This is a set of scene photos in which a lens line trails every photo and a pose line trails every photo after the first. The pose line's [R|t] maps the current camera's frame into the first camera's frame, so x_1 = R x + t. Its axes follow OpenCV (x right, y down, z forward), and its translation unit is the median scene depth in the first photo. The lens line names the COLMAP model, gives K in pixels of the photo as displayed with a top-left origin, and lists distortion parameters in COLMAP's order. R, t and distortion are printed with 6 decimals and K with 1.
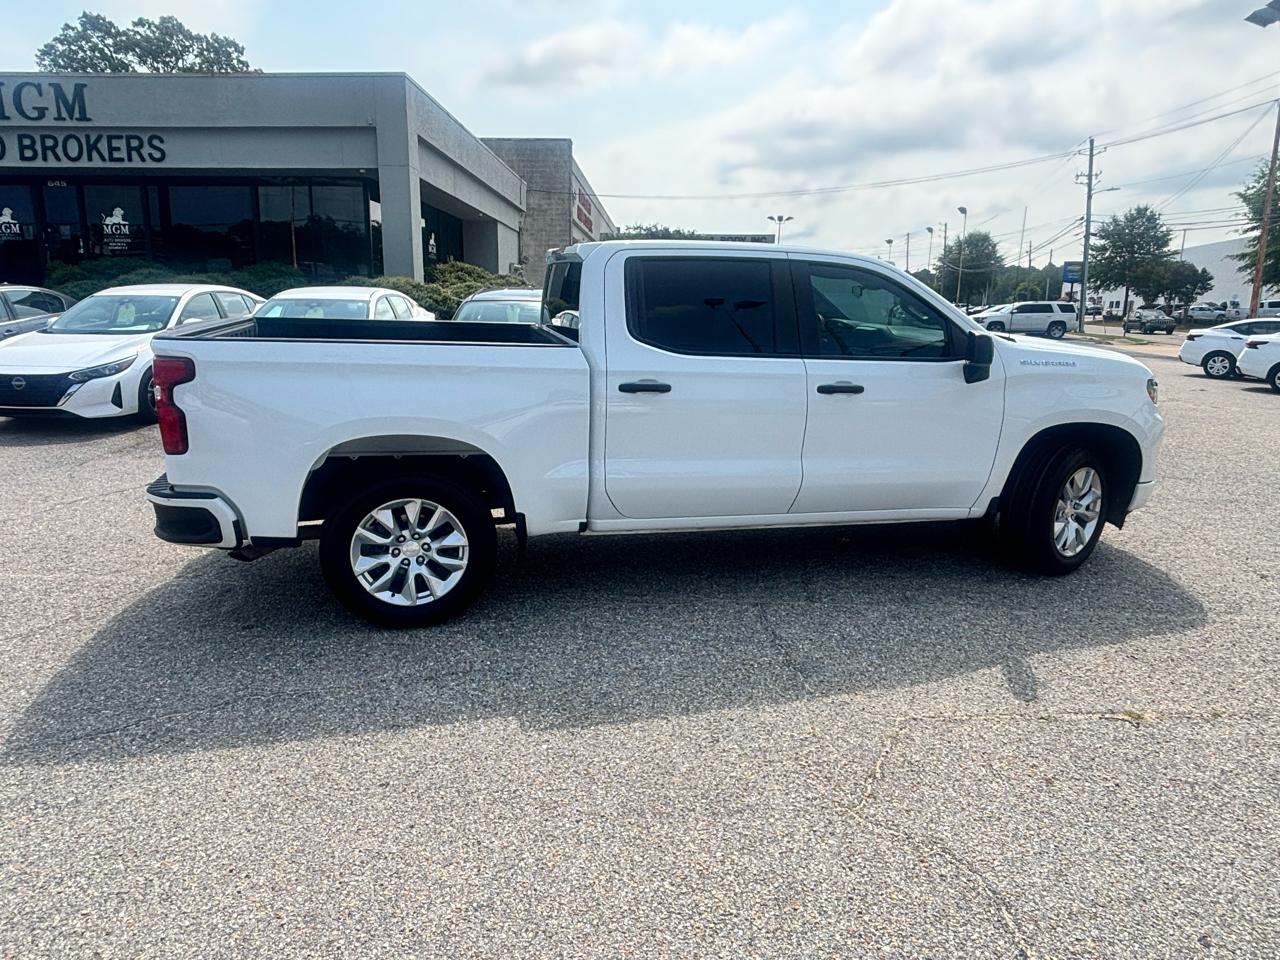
lens RADIAL K [[785.3, 0, 638.0], [0, 785.3, 471.8], [0, 0, 1]] dist [0.005409, -0.011664]
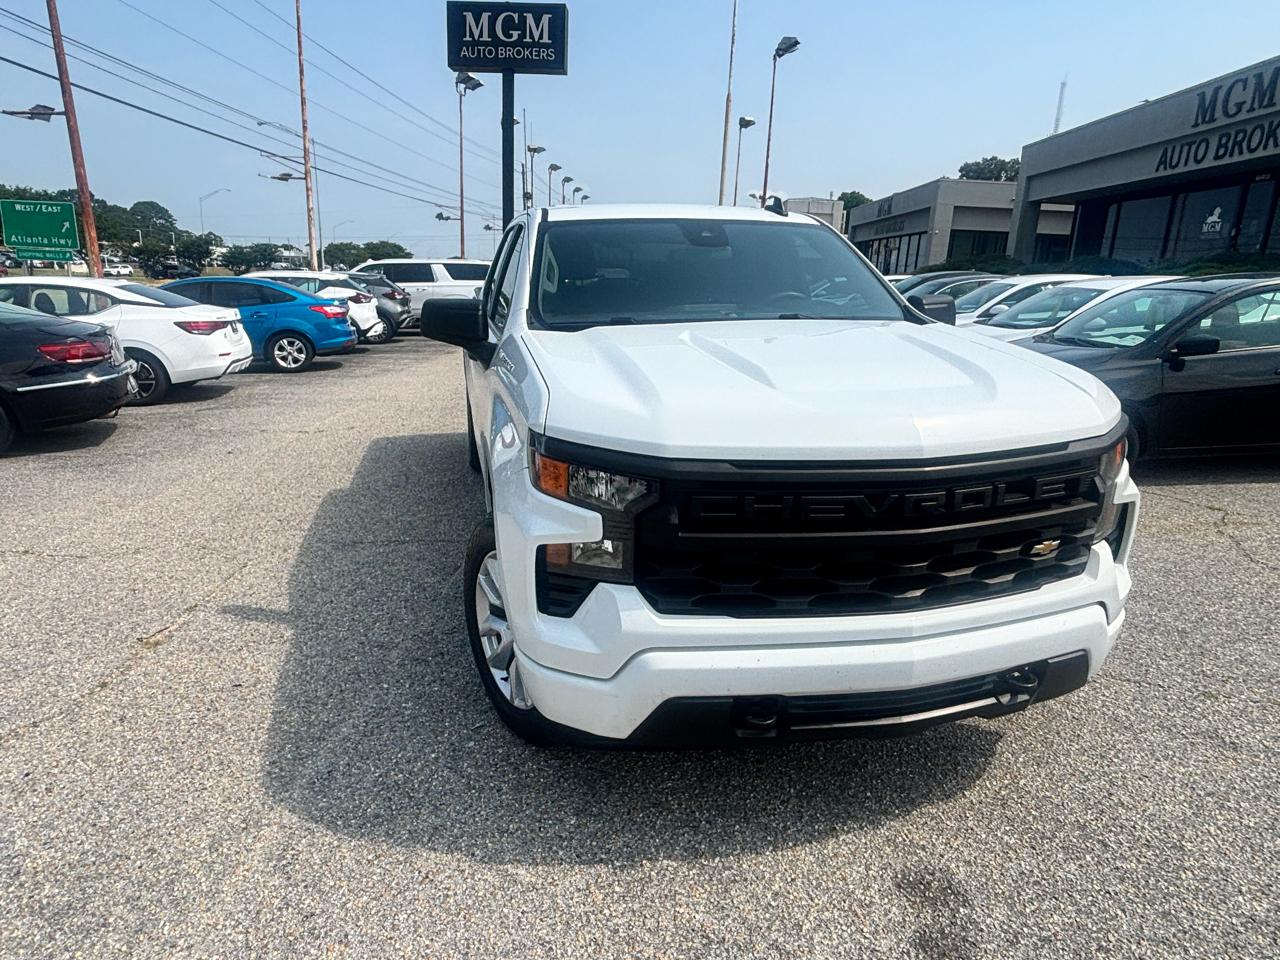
lens RADIAL K [[785.3, 0, 632.5], [0, 785.3, 482.2], [0, 0, 1]] dist [0.005409, -0.011664]
pose [[-0.012273, 0.246828, -0.968982, 1.119580], [-0.243316, 0.939190, 0.242321, -0.216236], [0.969869, 0.238743, 0.048531, 1.067431]]
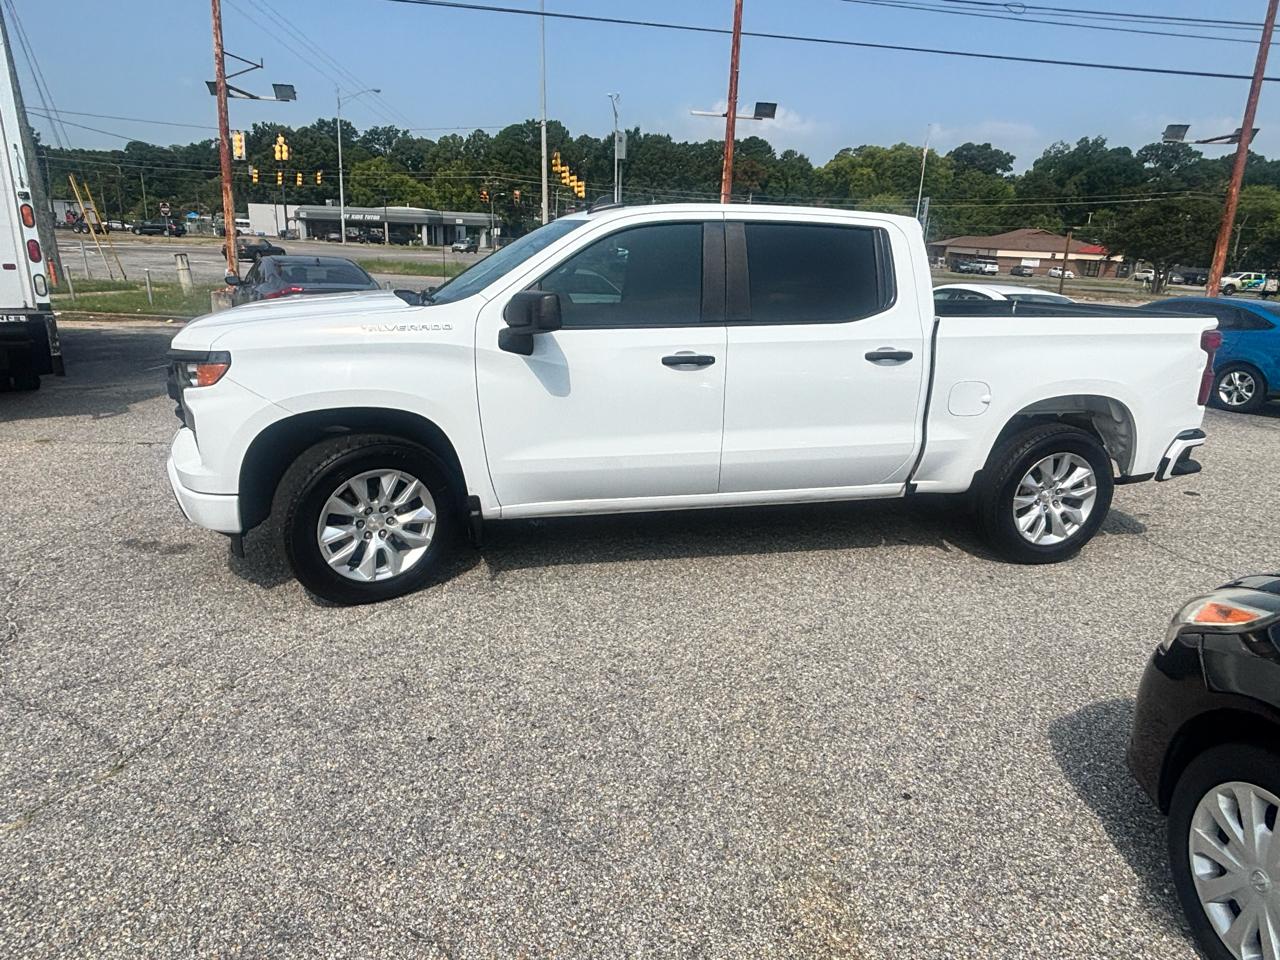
lens RADIAL K [[785.3, 0, 630.7], [0, 785.3, 481.3], [0, 0, 1]] dist [0.005409, -0.011664]
pose [[-0.998604, -0.052121, -0.008626, 0.193942], [-0.049633, 0.869633, 0.491197, -0.489311], [-0.018100, 0.490939, -0.871006, 2.096435]]
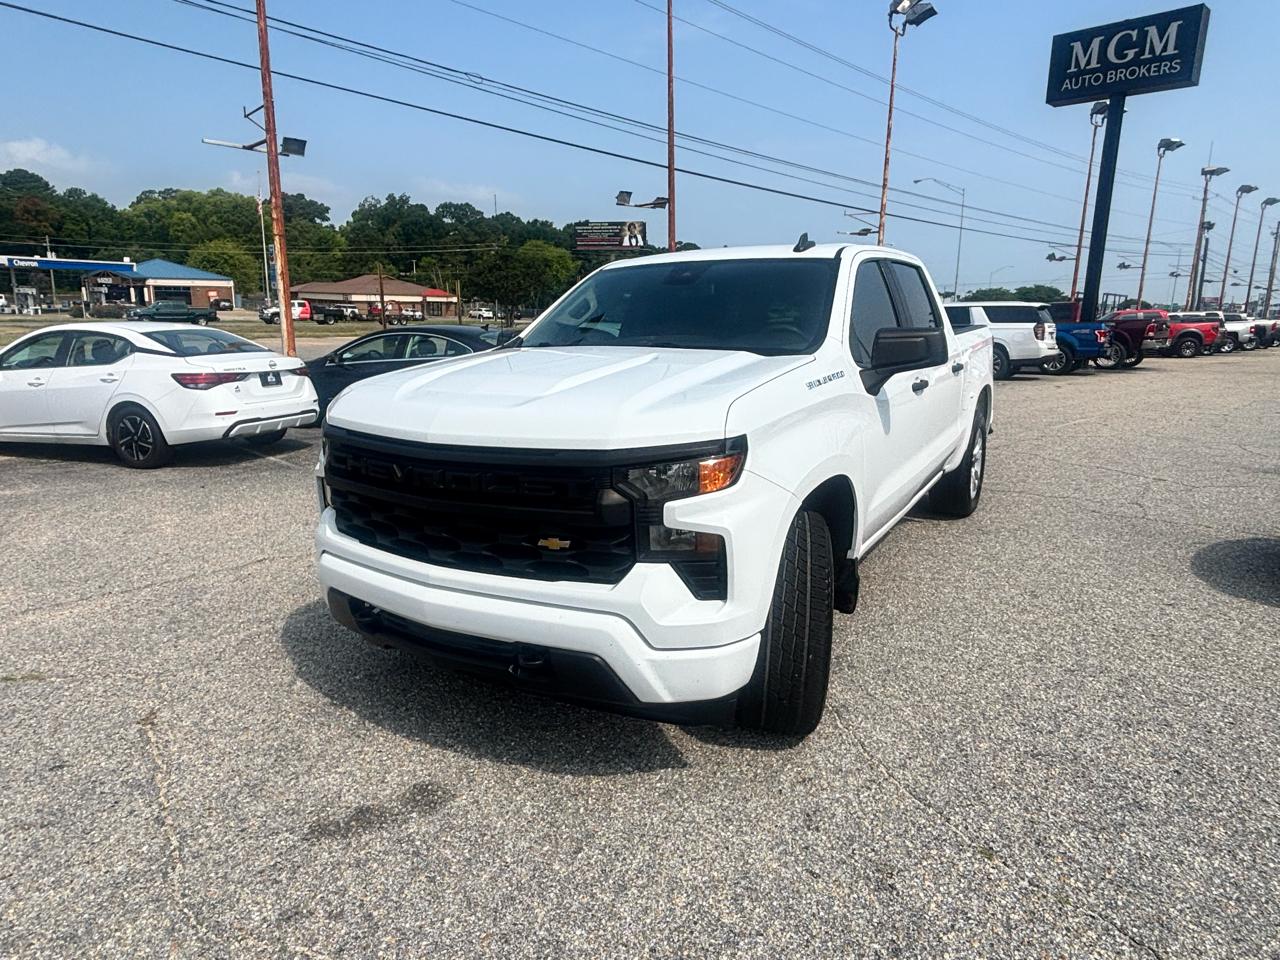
lens RADIAL K [[785.3, 0, 632.7], [0, 785.3, 470.8], [0, 0, 1]] dist [0.005409, -0.011664]
pose [[-0.709772, 0.126459, -0.692988, 0.986772], [-0.170317, 0.923761, 0.343013, -0.359550], [0.683532, 0.361488, -0.634122, 1.692695]]
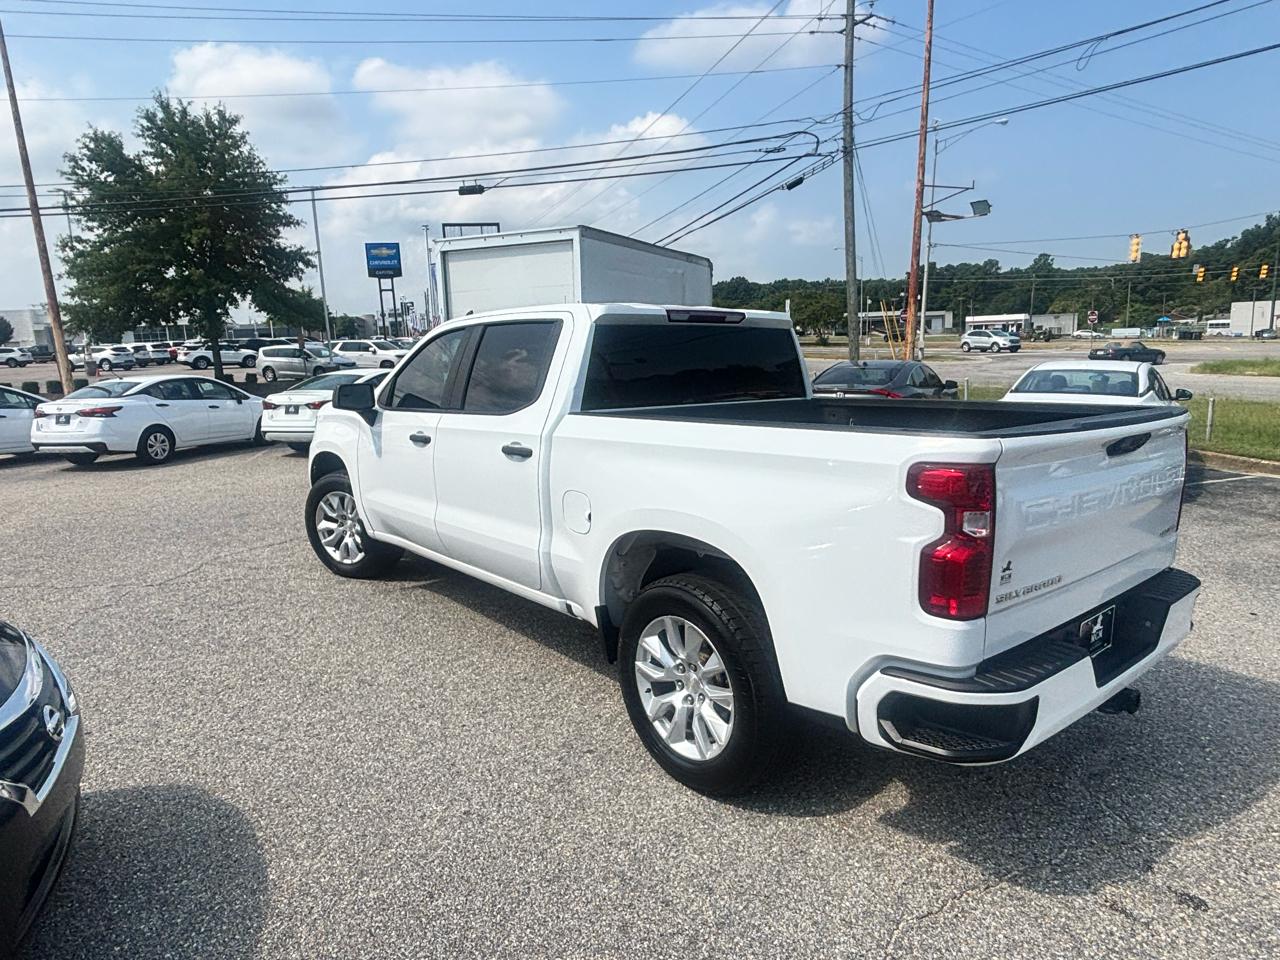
lens RADIAL K [[785.3, 0, 632.1], [0, 785.3, 473.5], [0, 0, 1]] dist [0.005409, -0.011664]
pose [[-0.438010, -0.151359, 0.886136, -0.880985], [0.213096, 0.940148, 0.265917, -0.366754], [-0.873348, 0.305307, -0.379541, 1.475367]]
